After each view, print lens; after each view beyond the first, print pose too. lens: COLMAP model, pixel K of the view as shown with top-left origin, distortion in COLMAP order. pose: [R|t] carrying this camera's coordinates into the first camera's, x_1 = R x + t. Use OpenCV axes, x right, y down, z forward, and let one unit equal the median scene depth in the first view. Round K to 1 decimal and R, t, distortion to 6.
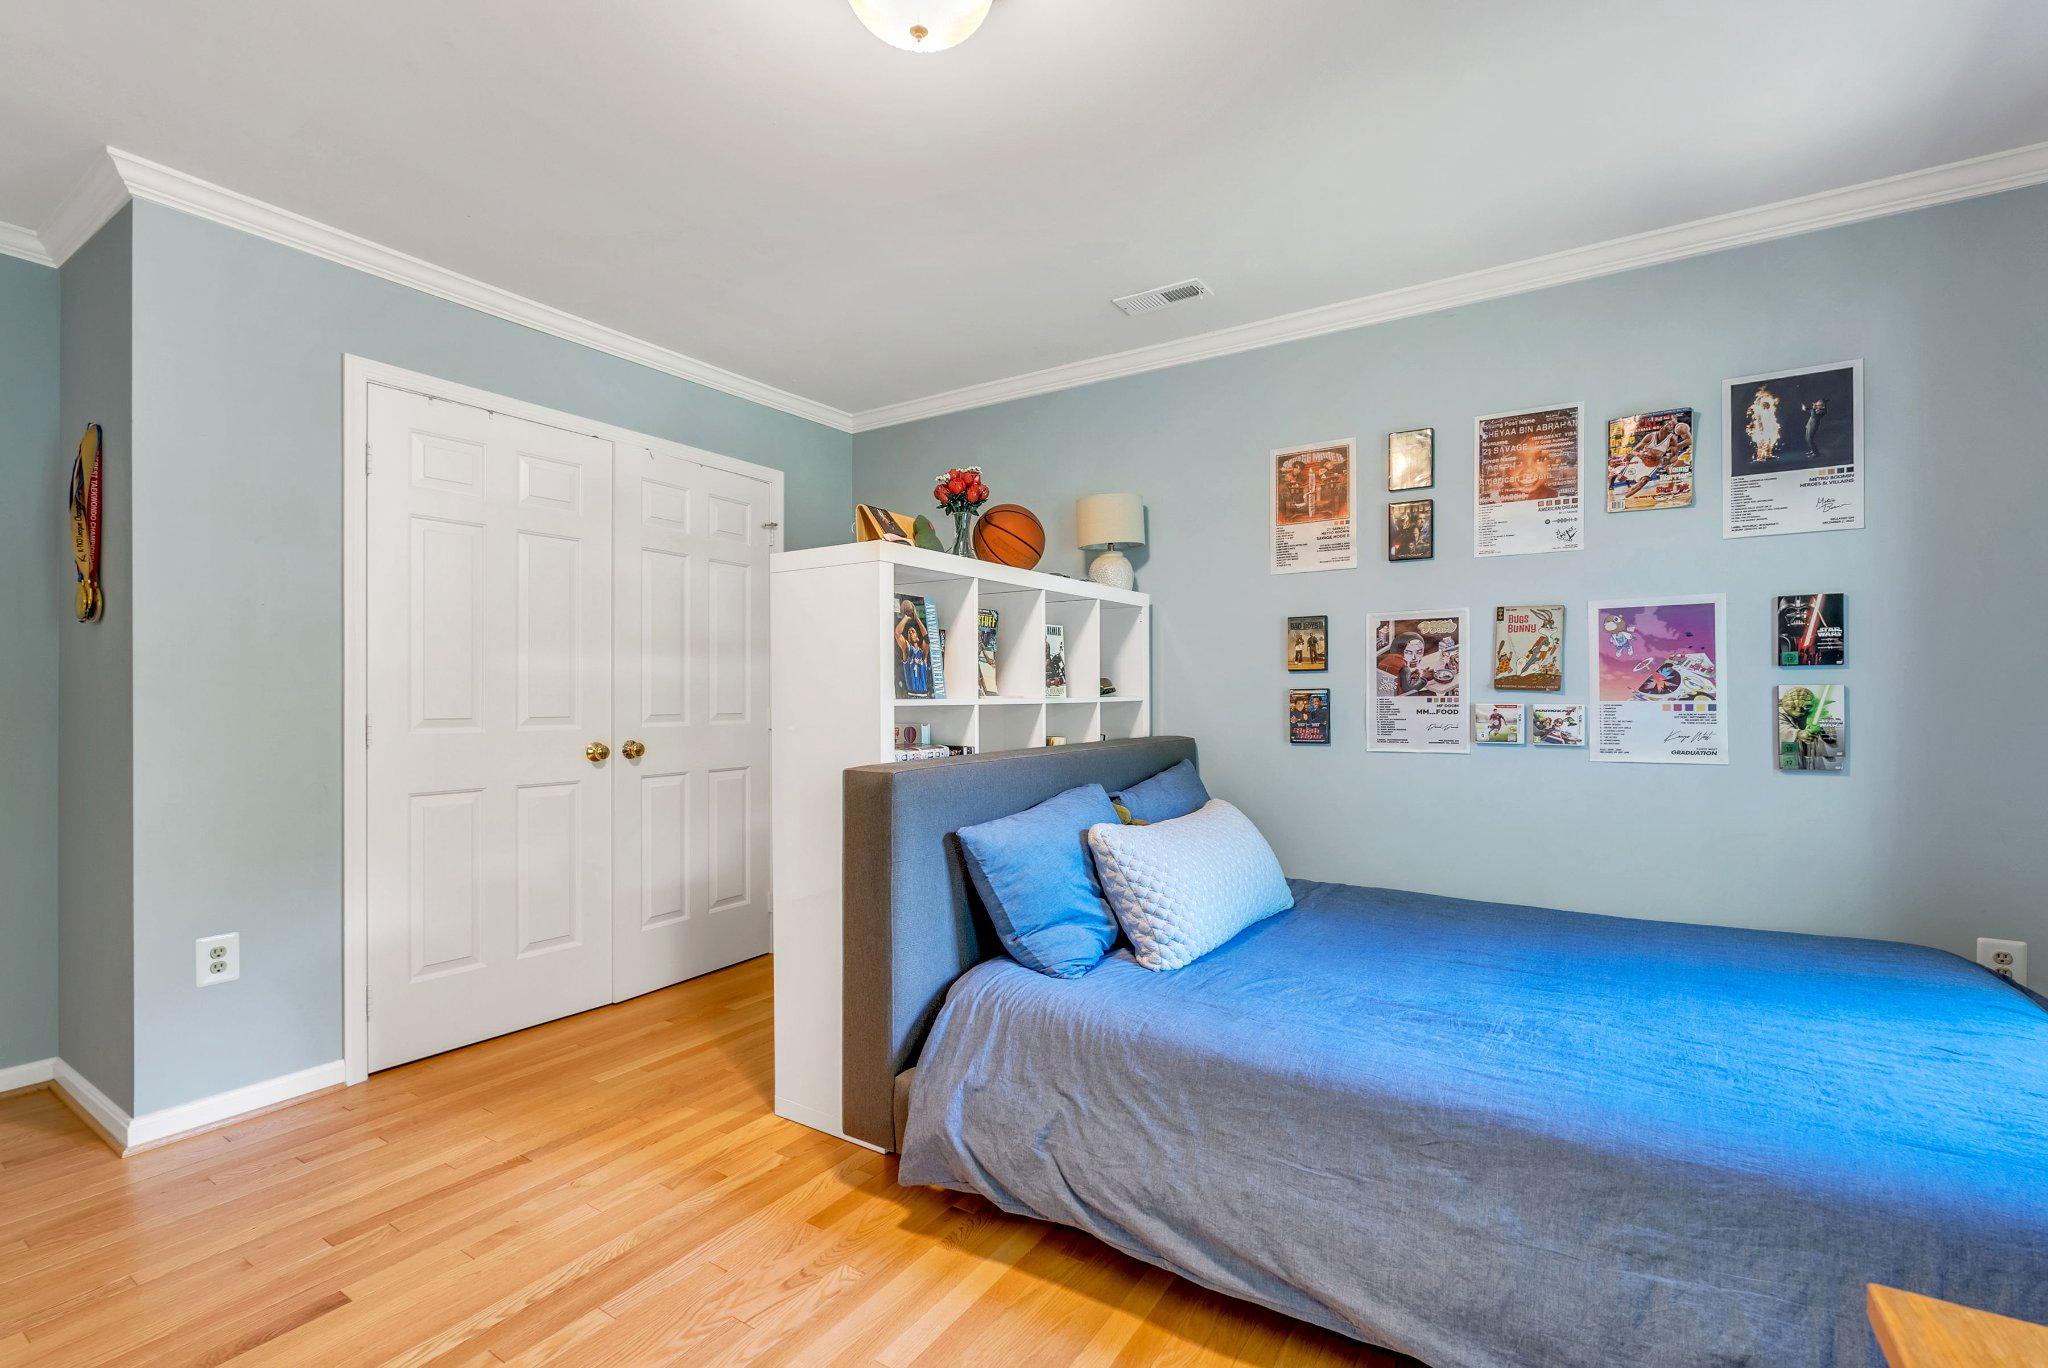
lens RADIAL K [[905.1, 0, 1027.6], [0, 905.1, 703.4], [0, 0, 1]] dist [-0.004444, -0.000212]
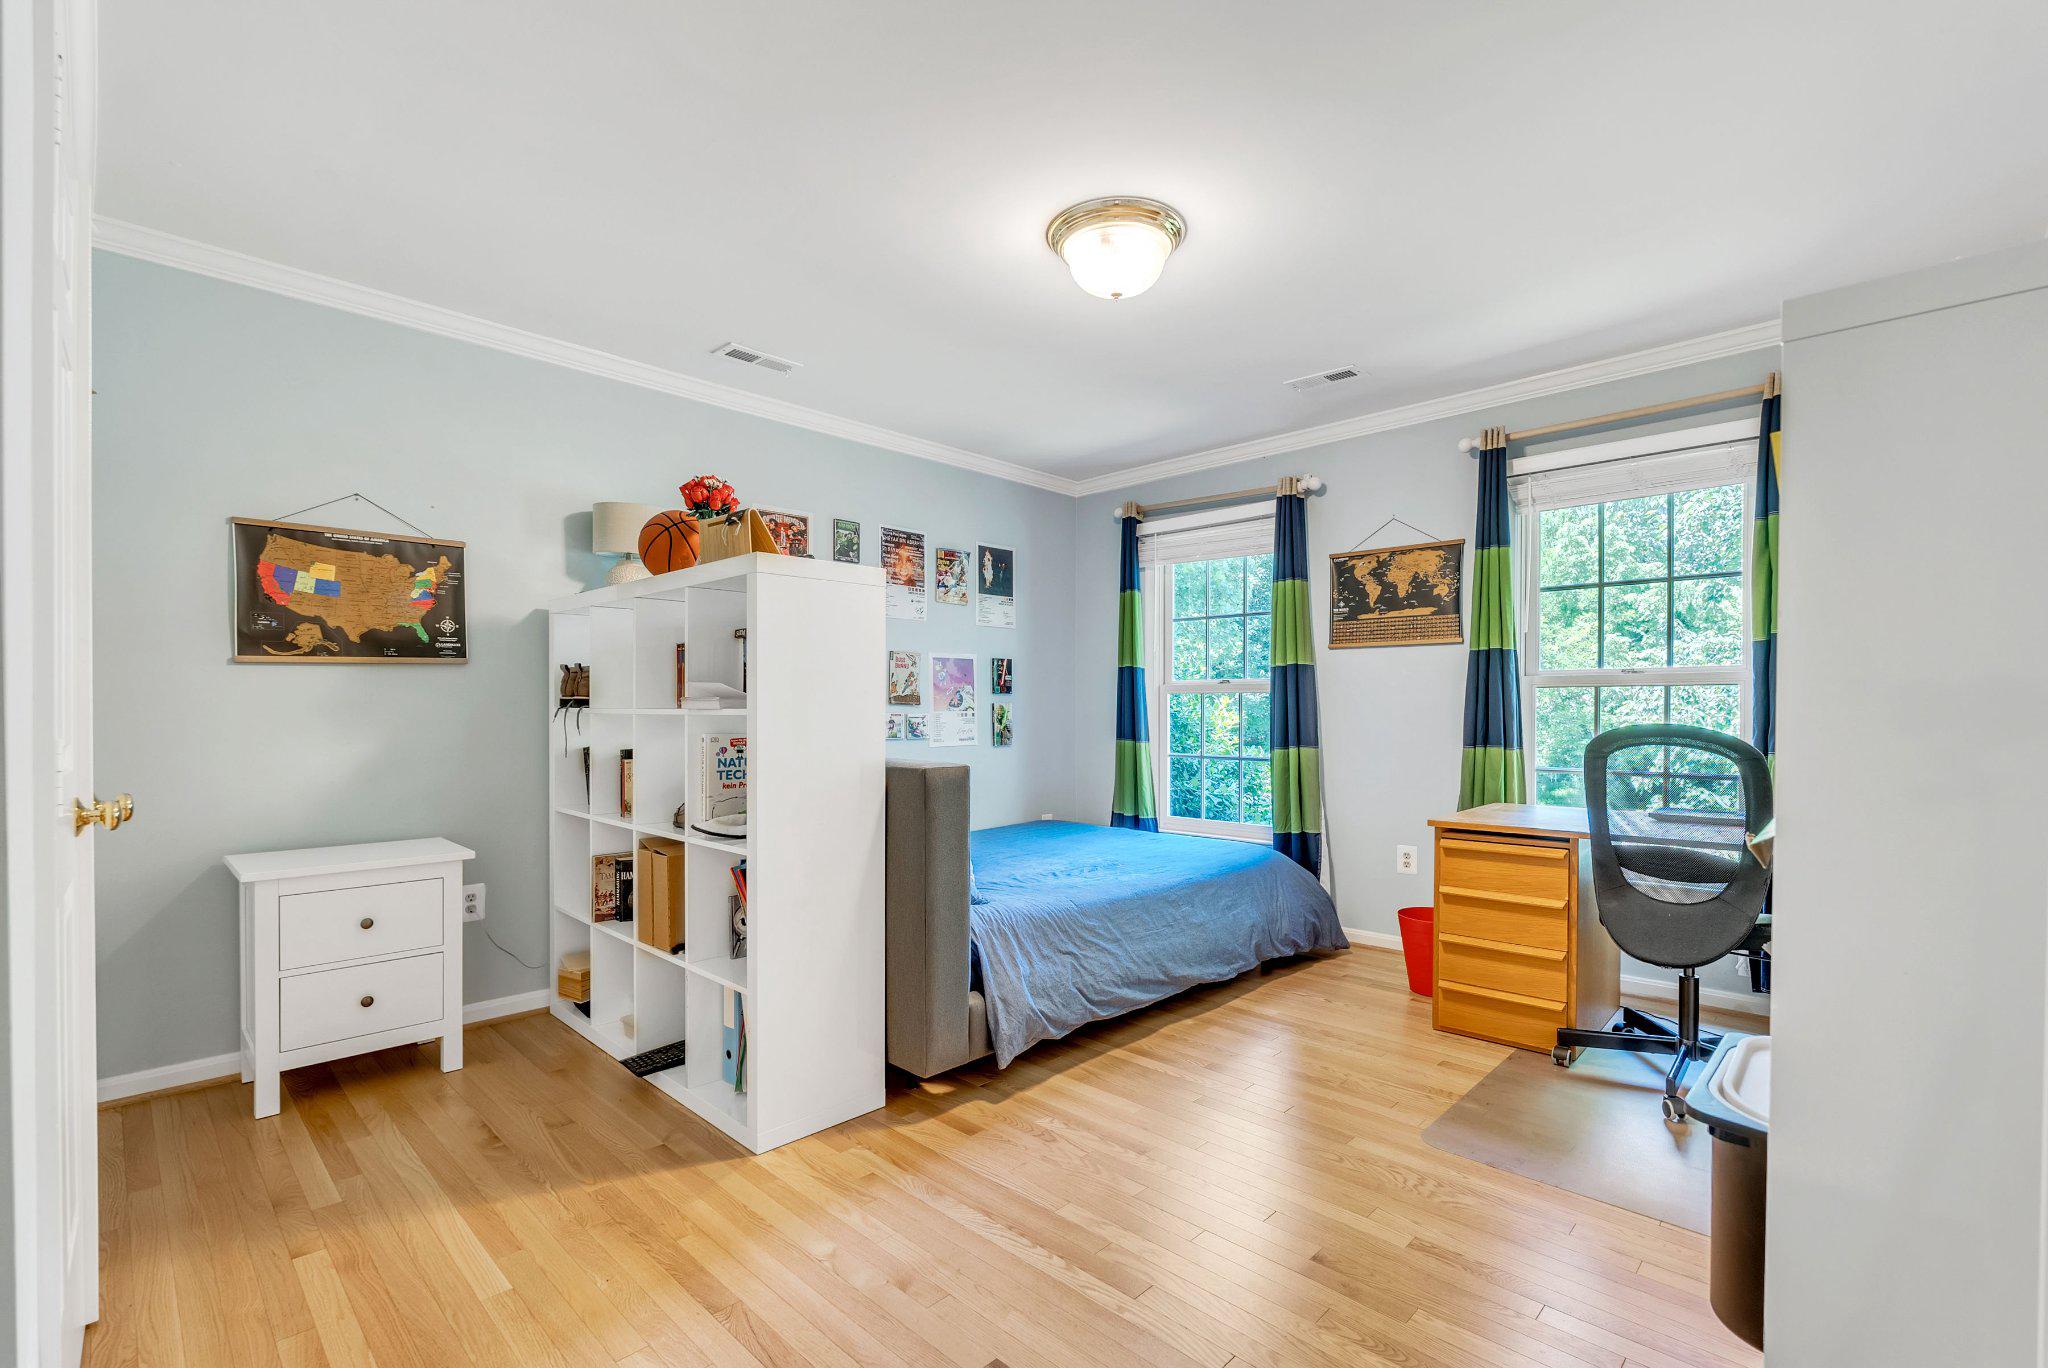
lens RADIAL K [[901.6, 0, 1043.4], [0, 901.6, 722.4], [0, 0, 1]] dist [0.000202, 0.000112]
pose [[0.194296, -0.012647, 0.980861, -0.972845], [0.006323, 0.999912, 0.011640, -0.000112], [-0.980923, 0.003941, 0.194359, 0.455393]]
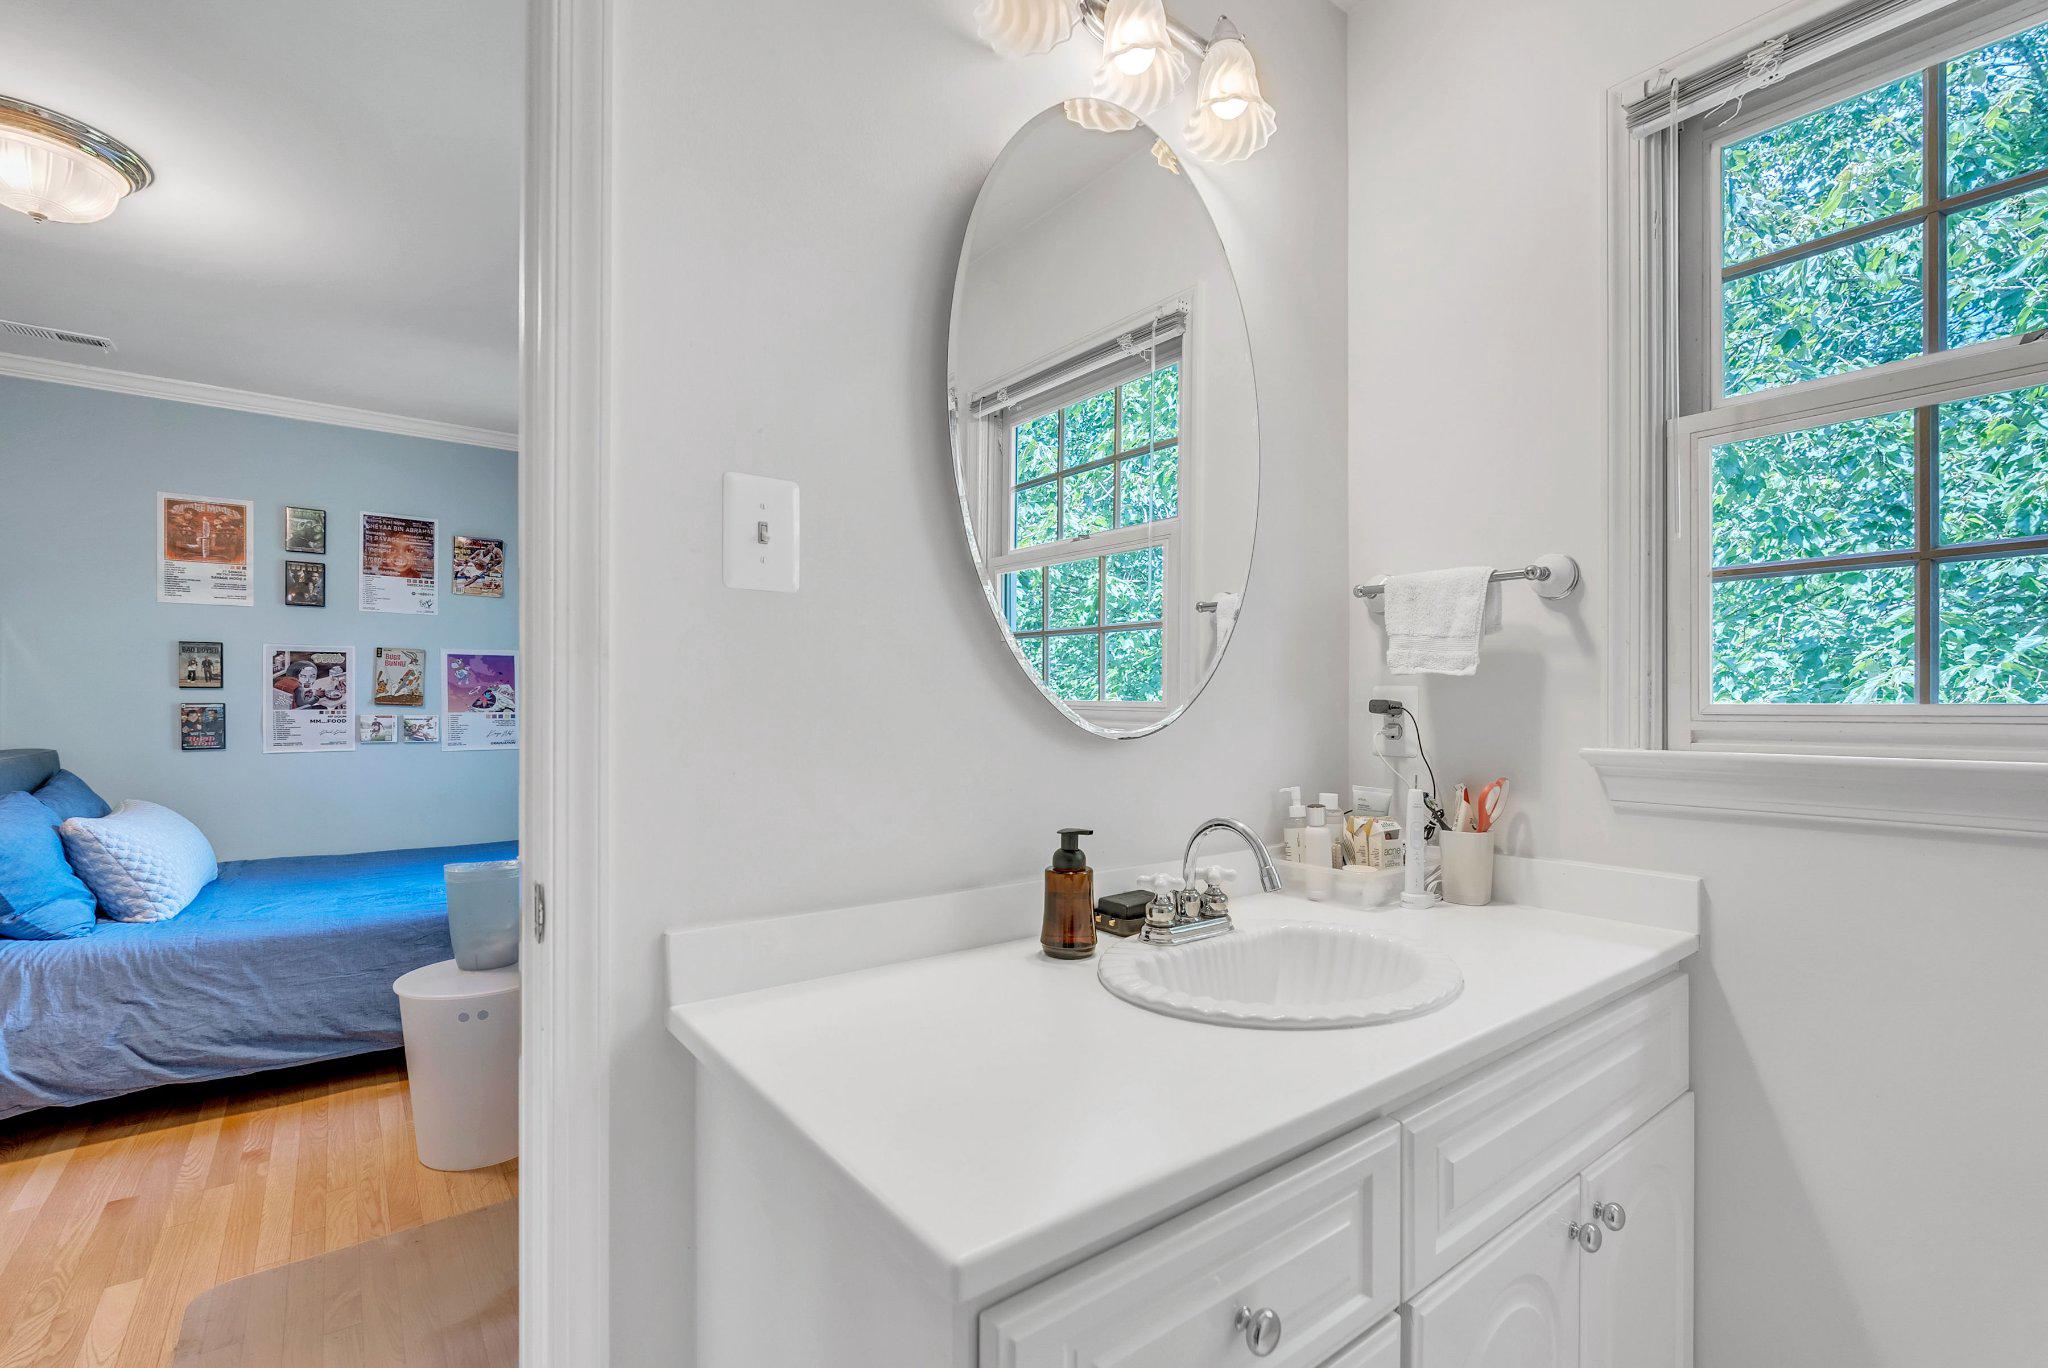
lens RADIAL K [[905.1, 0, 1027.6], [0, 905.1, 703.4], [0, 0, 1]] dist [-0.004444, -0.000212]
pose [[0.336925, 0.005776, 0.941514, -0.494016], [0.005566, 0.999951, -0.008127, -0.000485], [-0.941515, 0.007979, 0.336877, -0.466301]]
